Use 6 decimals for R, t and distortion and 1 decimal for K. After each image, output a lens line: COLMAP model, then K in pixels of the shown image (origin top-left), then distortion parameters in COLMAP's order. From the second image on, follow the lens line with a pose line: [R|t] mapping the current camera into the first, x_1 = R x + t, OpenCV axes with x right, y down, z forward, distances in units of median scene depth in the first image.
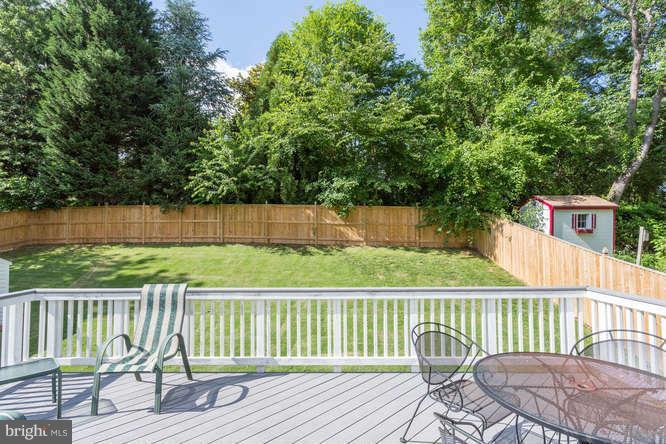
lens RADIAL K [[333.0, 0, 334.6], [0, 333.0, 226.6], [0, 0, 1]] dist [-0.001259, 0.000535]
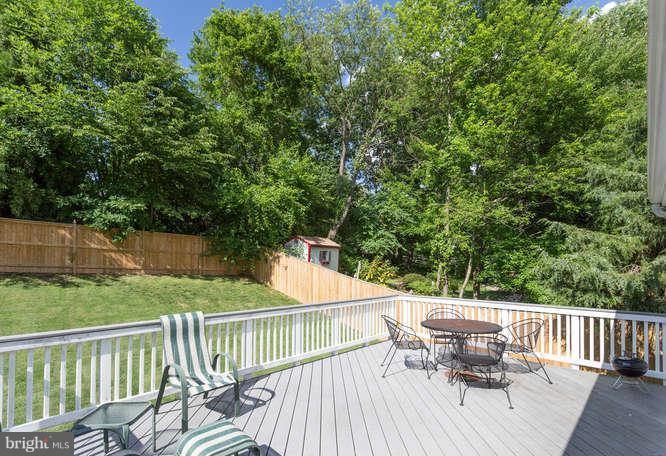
lens RADIAL K [[328.2, 0, 334.1], [0, 328.2, 265.2], [0, 0, 1]] dist [0.000087, 0.000073]
pose [[0.682157, 0.009852, 0.731140, -0.232449], [-0.034166, 0.999247, 0.018412, -0.002823], [-0.730407, -0.037540, 0.681979, -0.007027]]
